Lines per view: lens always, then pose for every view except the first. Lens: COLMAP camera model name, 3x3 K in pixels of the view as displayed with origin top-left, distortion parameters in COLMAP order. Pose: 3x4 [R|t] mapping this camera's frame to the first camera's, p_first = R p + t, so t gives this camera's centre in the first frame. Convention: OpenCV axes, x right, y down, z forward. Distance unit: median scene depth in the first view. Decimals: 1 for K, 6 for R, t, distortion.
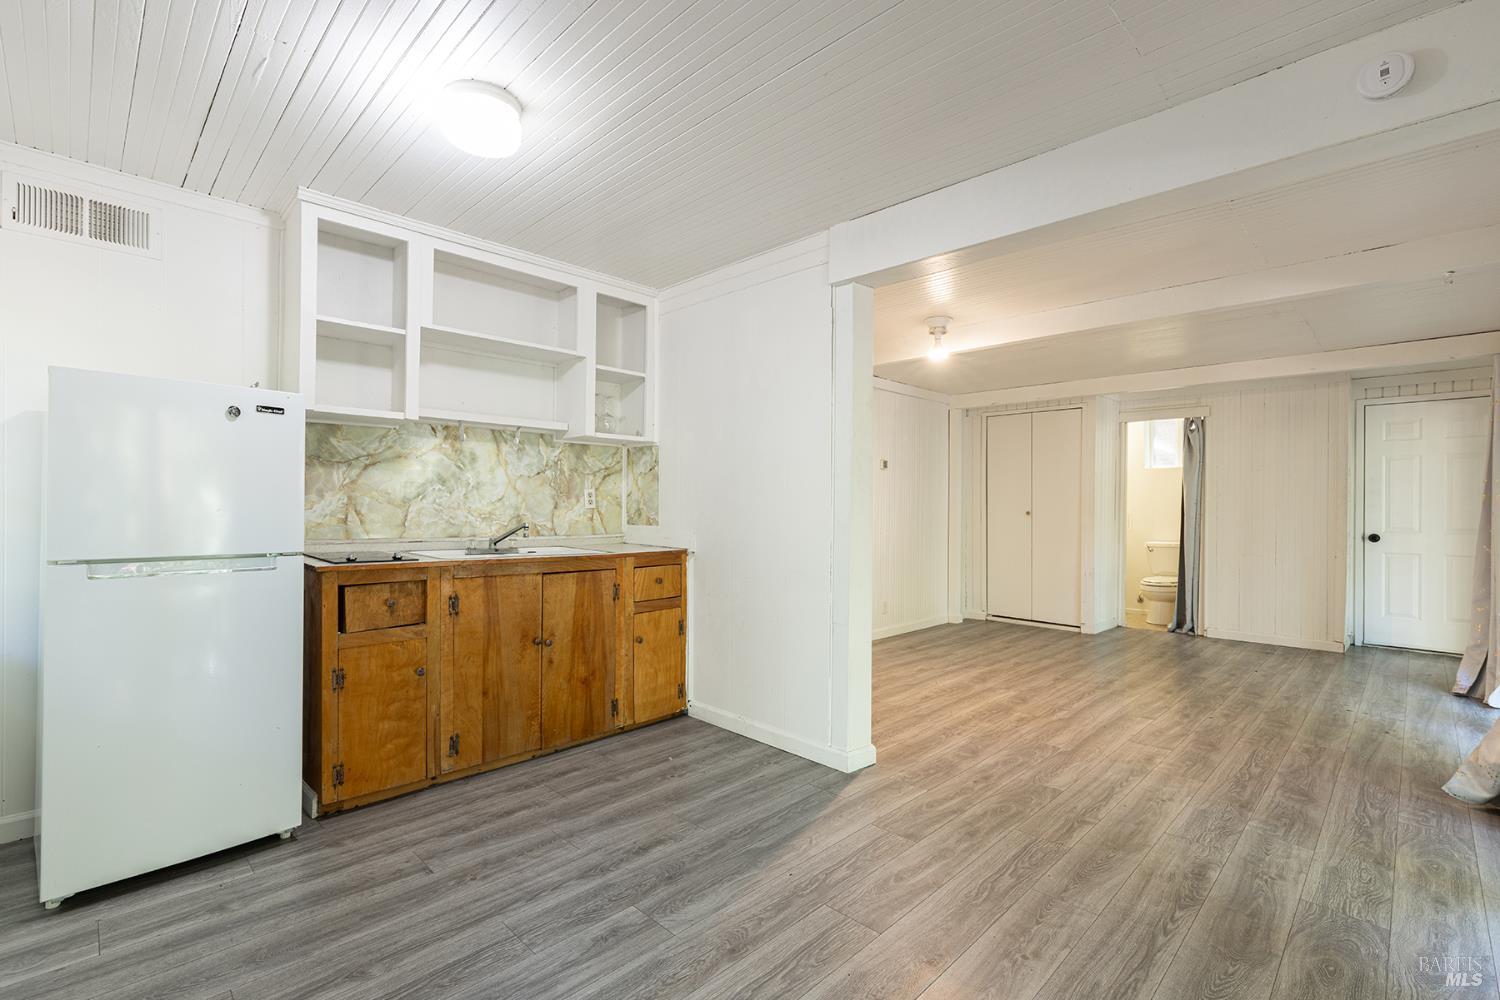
lens RADIAL K [[670.5, 0, 753.9], [0, 670.5, 507.7], [0, 0, 1]] dist [0.005026, 0.000131]
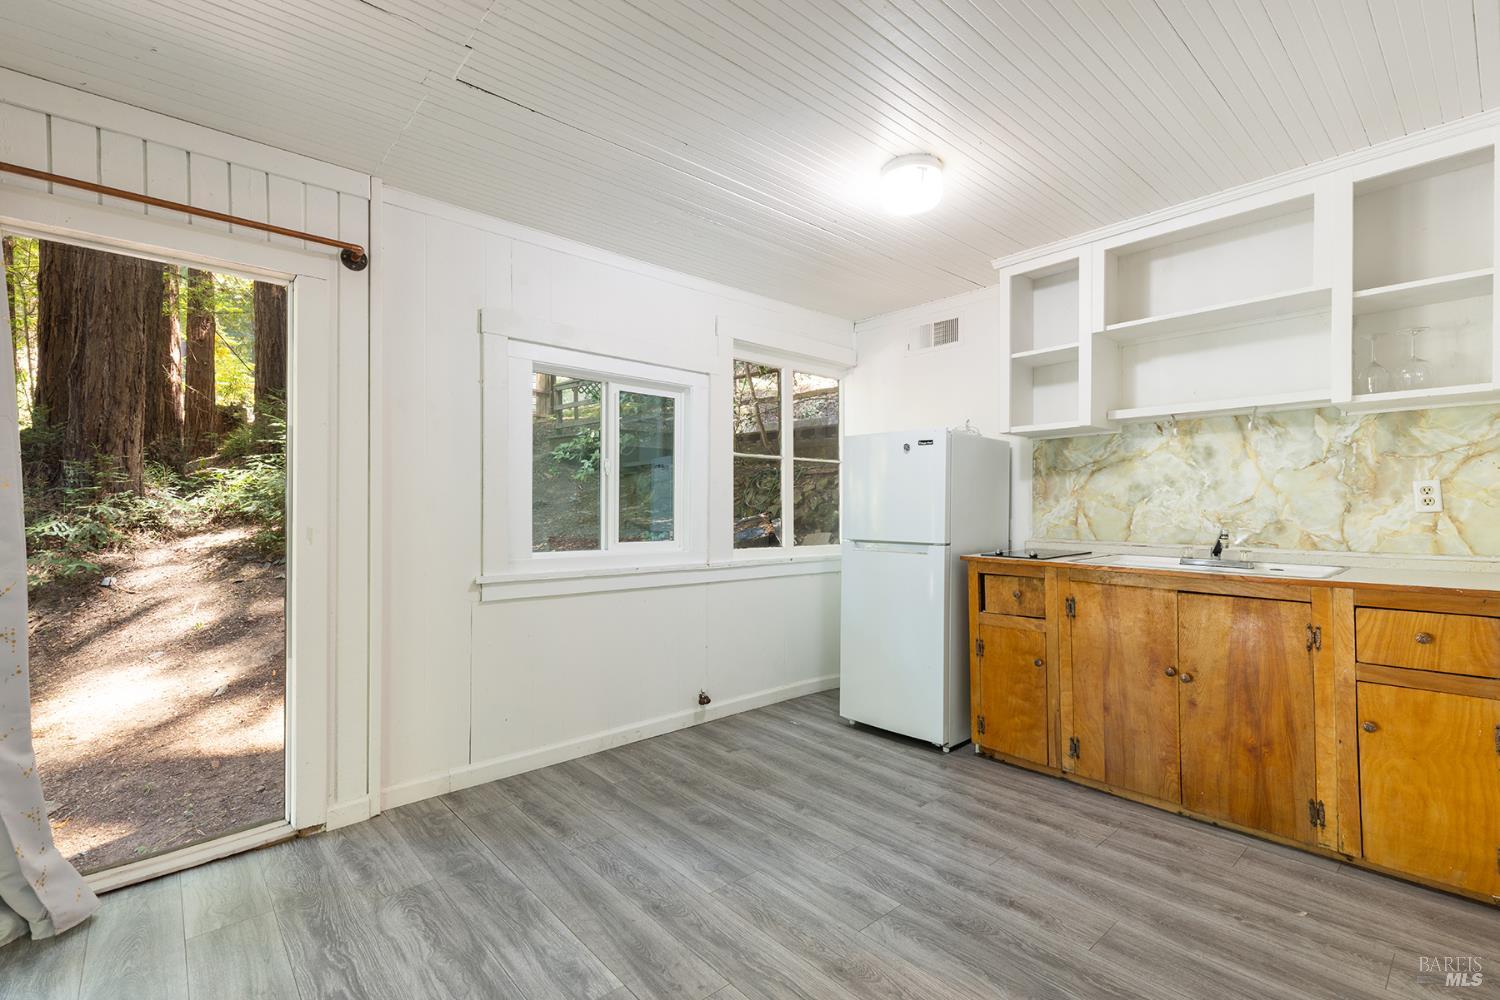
lens RADIAL K [[670.5, 0, 753.9], [0, 670.5, 507.7], [0, 0, 1]] dist [0.005026, 0.000131]
pose [[-0.060082, -0.008379, -0.998158, 0.538075], [-0.001915, 0.999964, -0.008279, 0.004566], [0.998192, 0.001414, -0.060096, 0.535983]]
